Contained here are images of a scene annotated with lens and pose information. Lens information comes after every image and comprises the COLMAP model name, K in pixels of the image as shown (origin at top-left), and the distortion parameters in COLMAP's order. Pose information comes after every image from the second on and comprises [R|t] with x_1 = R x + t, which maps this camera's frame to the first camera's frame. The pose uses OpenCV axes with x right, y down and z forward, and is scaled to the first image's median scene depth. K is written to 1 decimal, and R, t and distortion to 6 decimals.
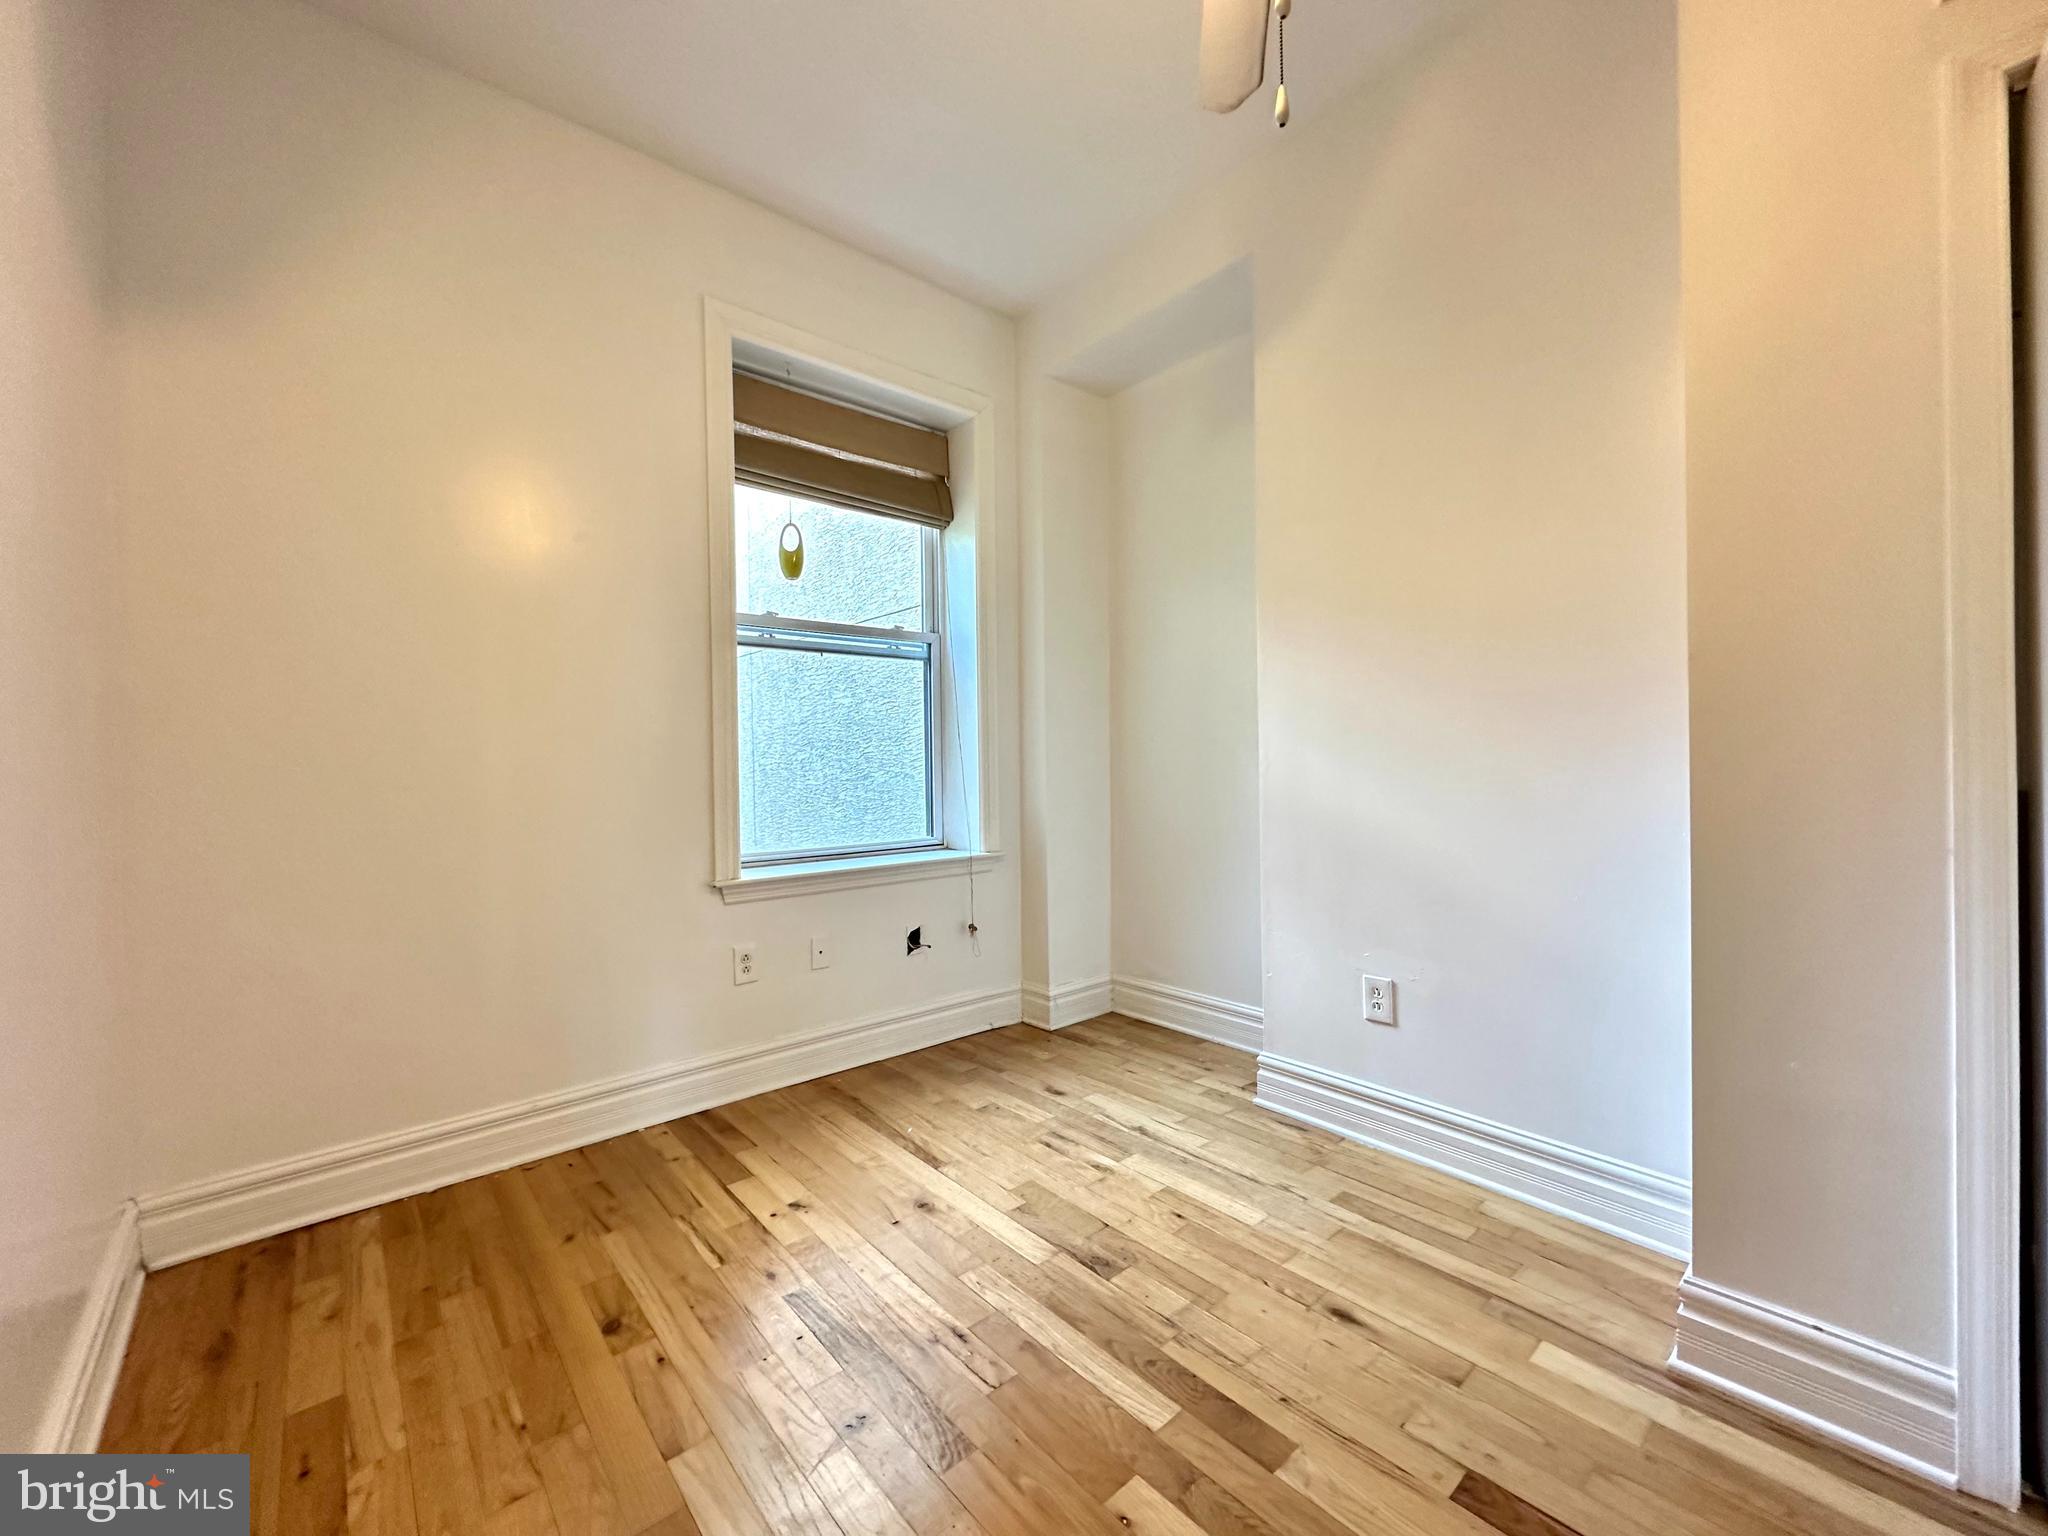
lens RADIAL K [[814.5, 0, 1015.1], [0, 814.5, 763.8], [0, 0, 1]] dist [0.000912, 0.000169]
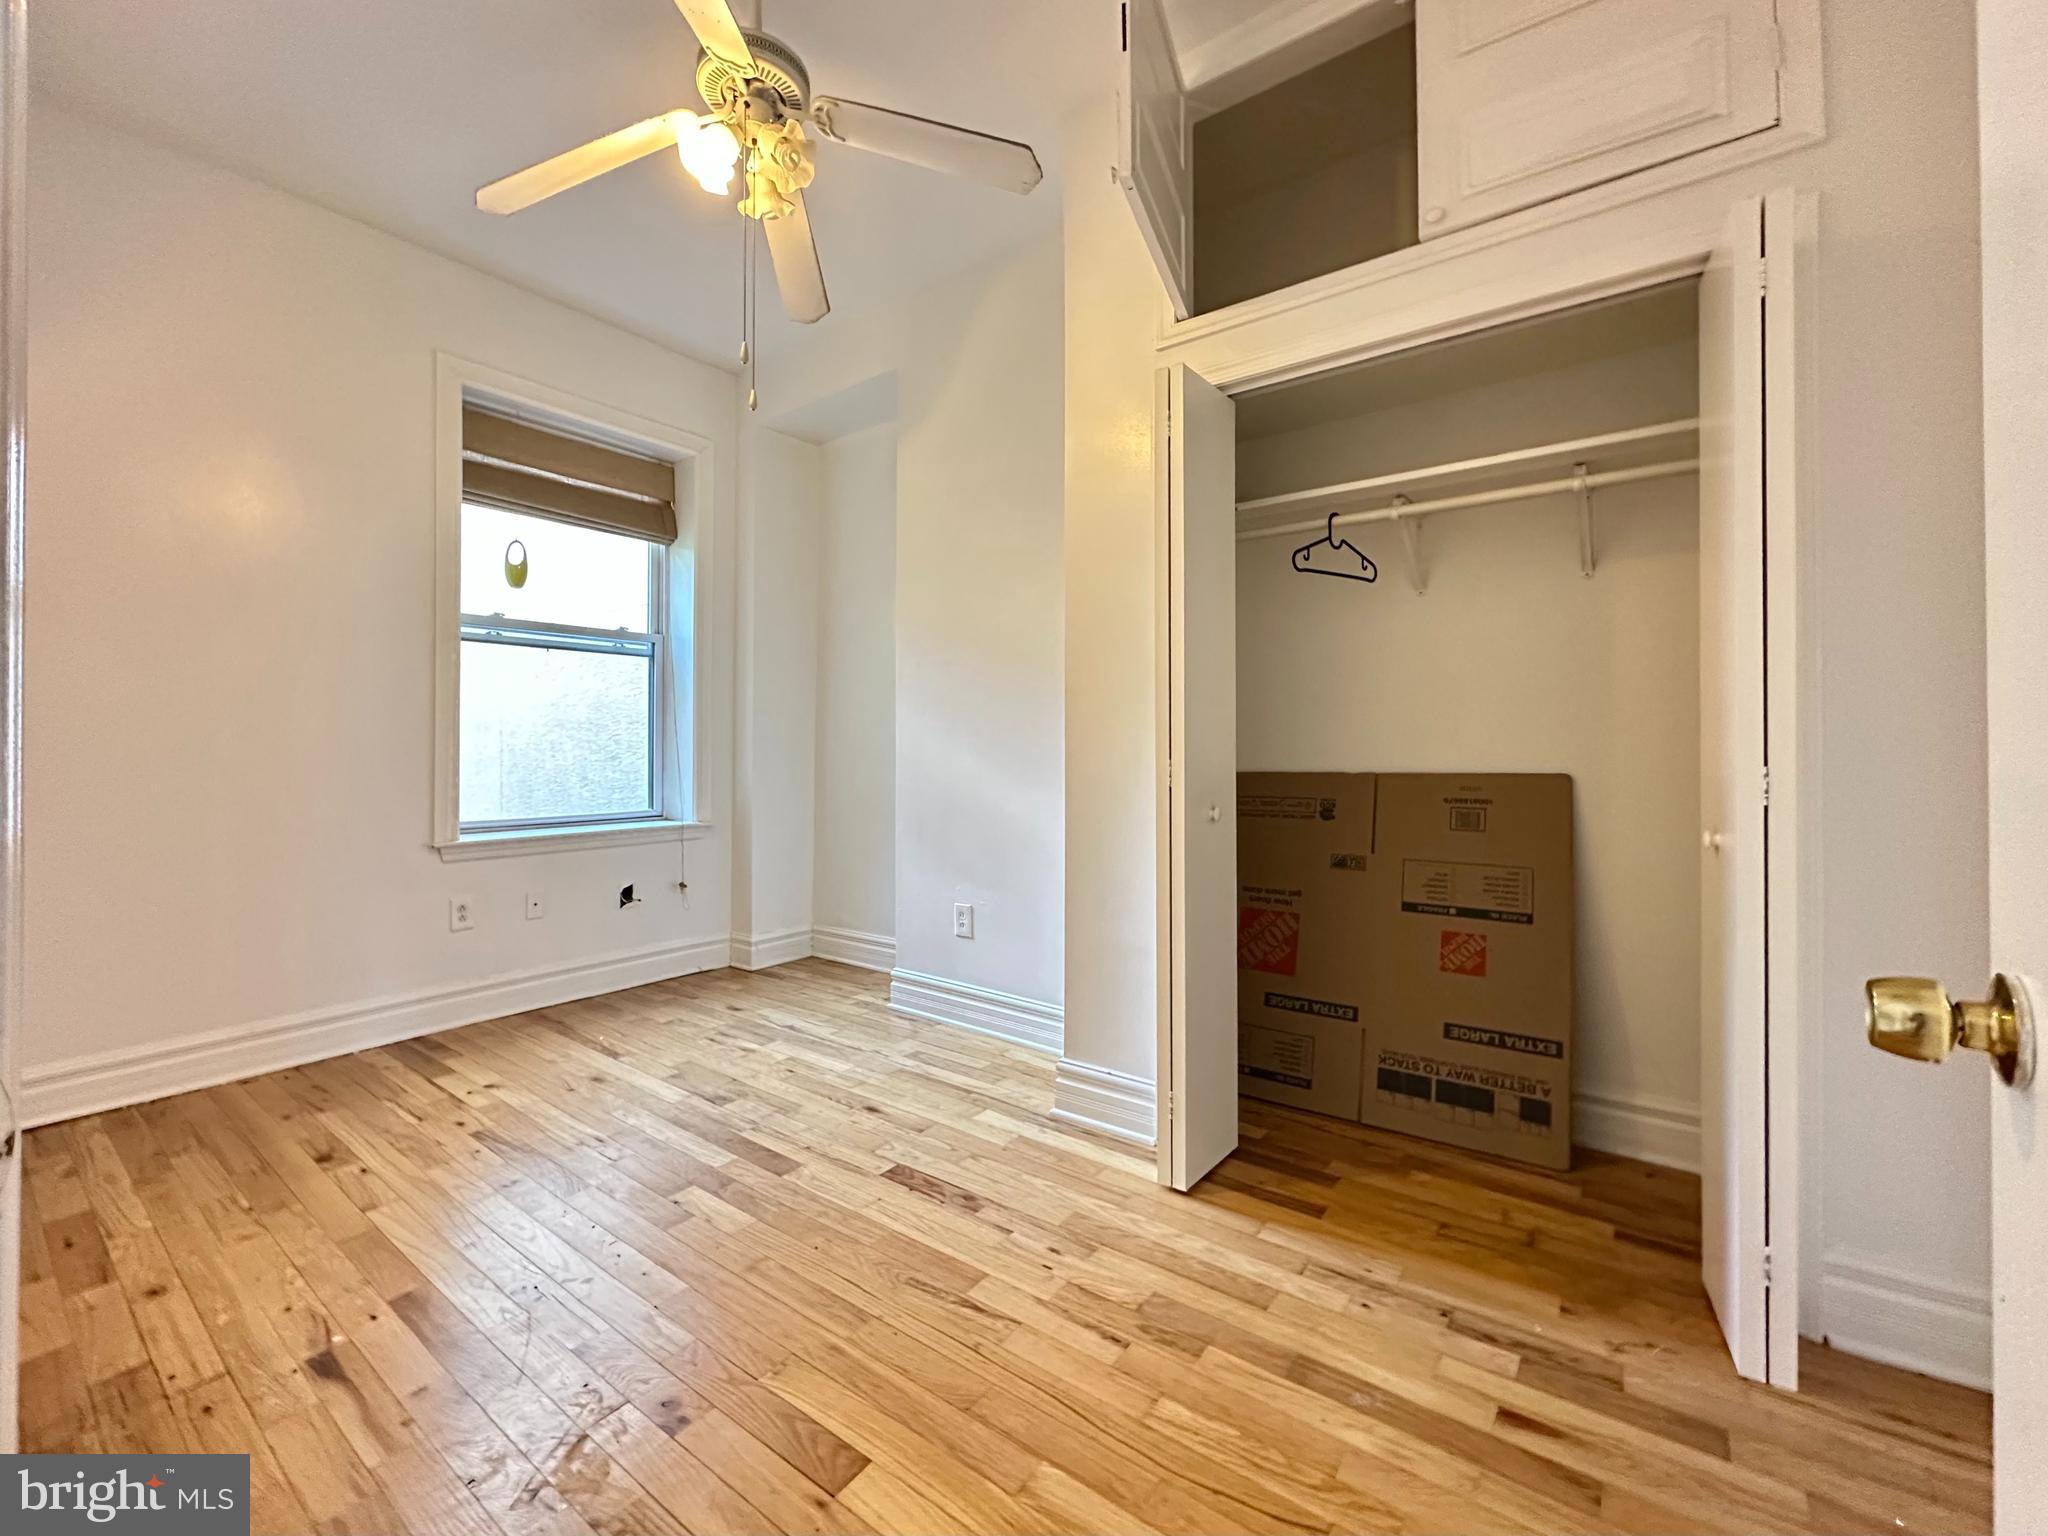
lens RADIAL K [[847.7, 0, 1023.0], [0, 847.7, 743.0], [0, 0, 1]] dist [-0.000351, -0.000202]
pose [[0.975769, 0.019198, 0.217960, 0.207114], [-0.017445, 0.999798, -0.009966, -0.002764], [-0.218107, 0.005922, 0.975907, -0.409682]]
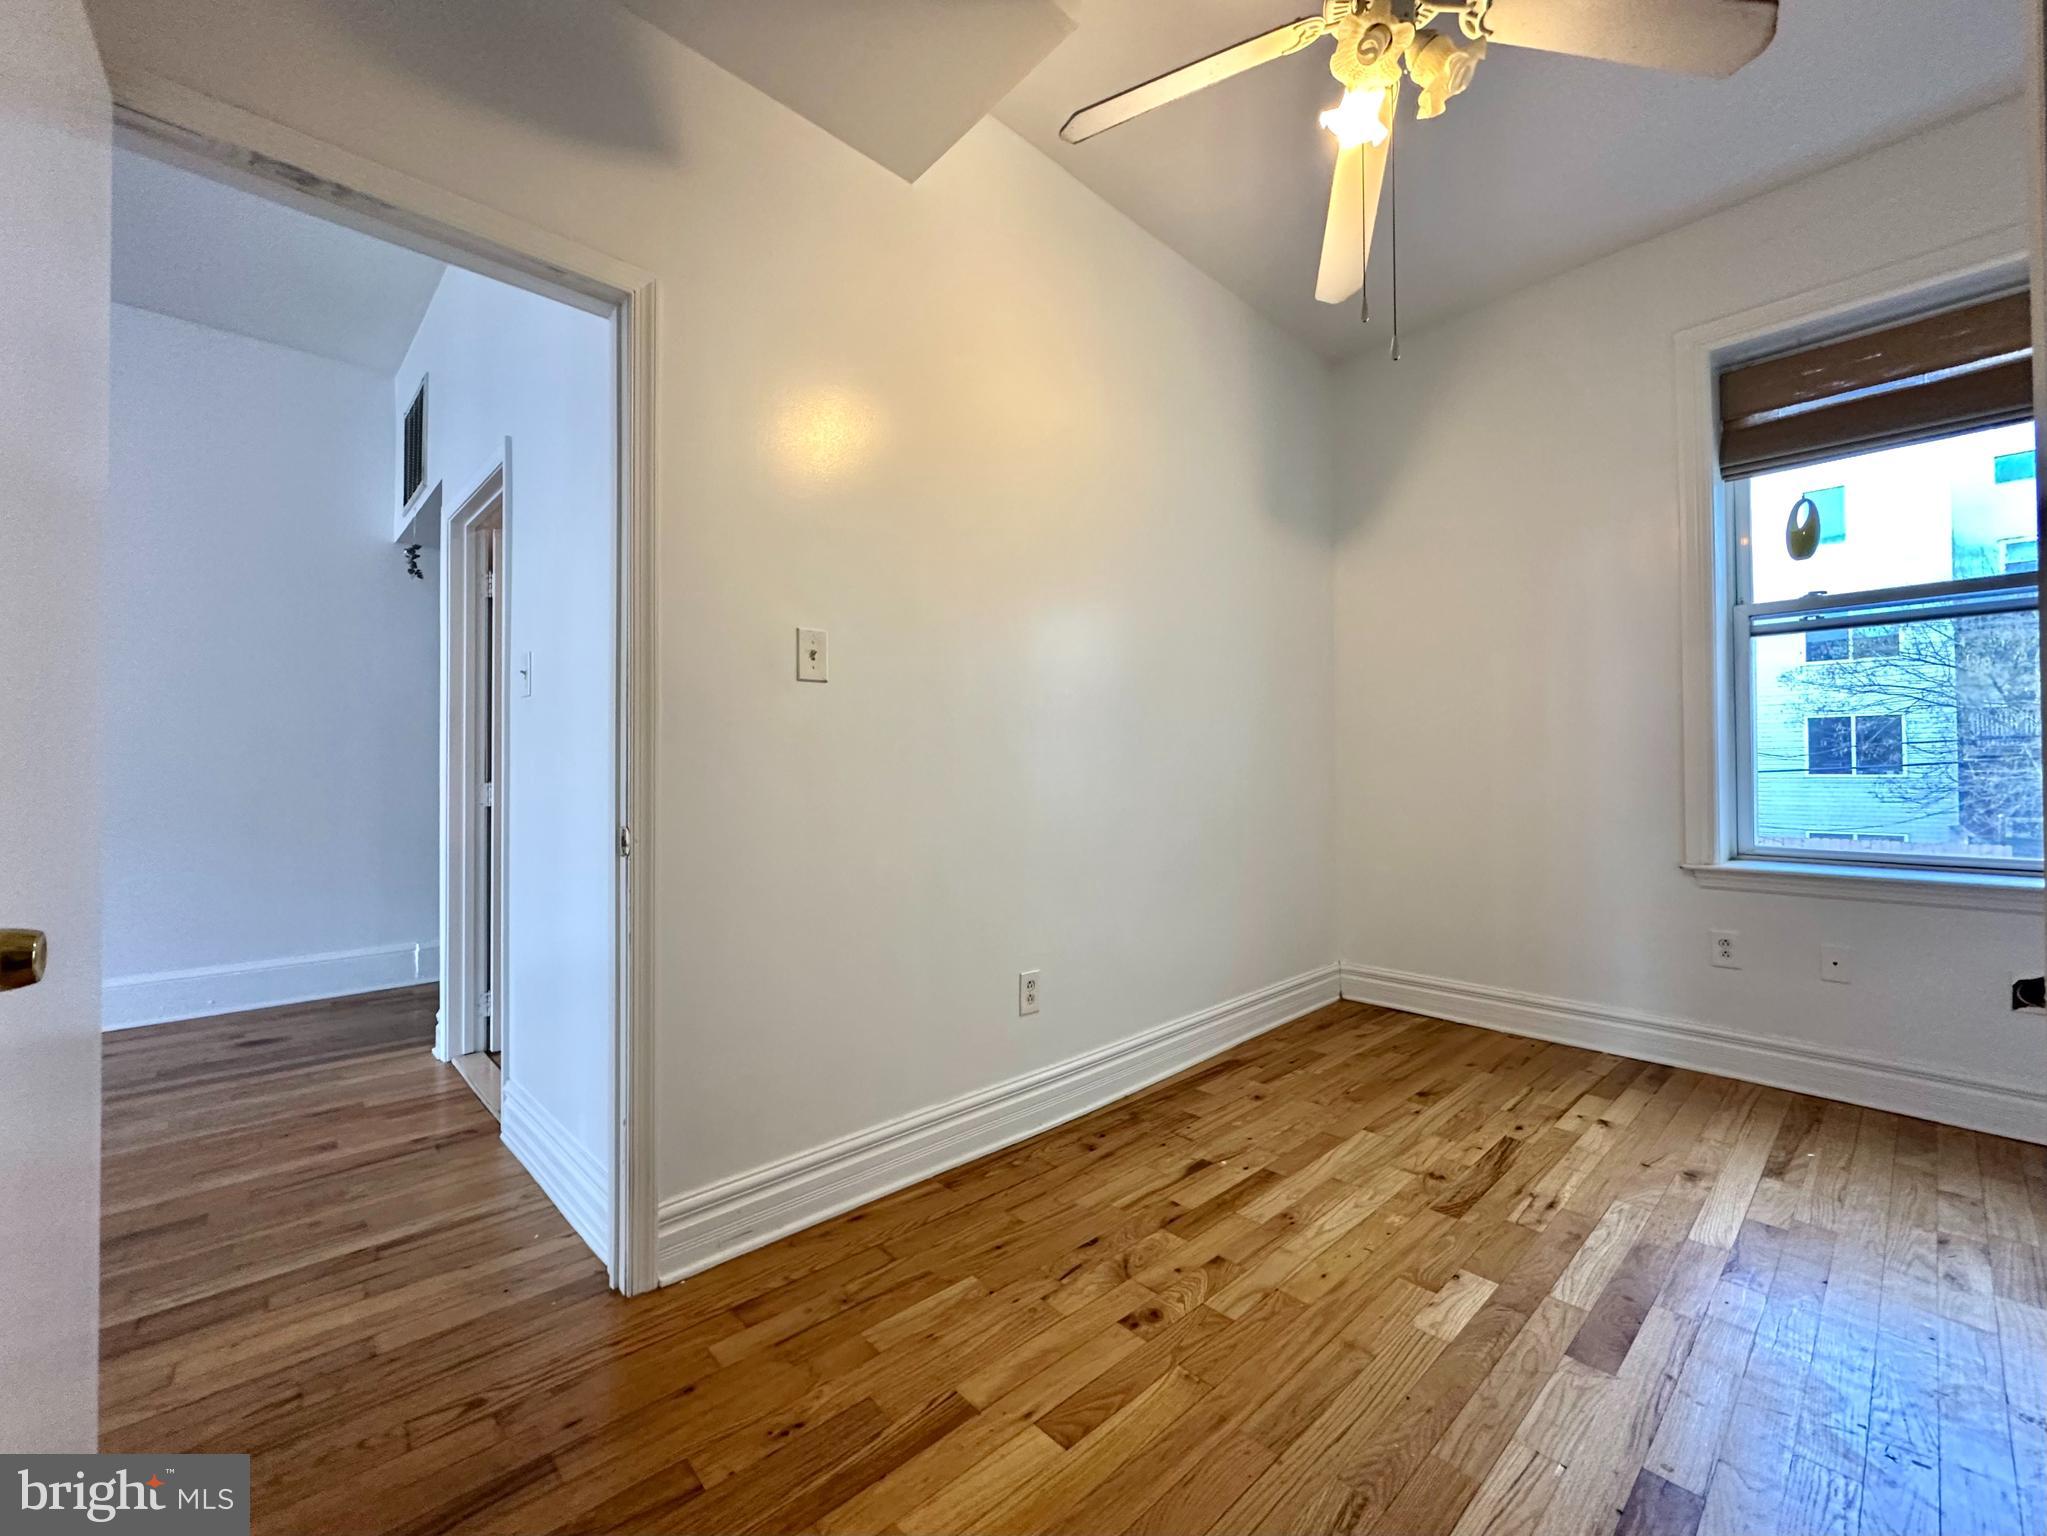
lens RADIAL K [[814.1, 0, 1014.6], [0, 814.1, 763.8], [0, 0, 1]] dist [0.000912, 0.000169]
pose [[0.015260, 0.007064, -0.999859, 0.757144], [0.006281, 0.999955, 0.007160, -0.002945], [0.999864, -0.006390, 0.015215, 0.091082]]
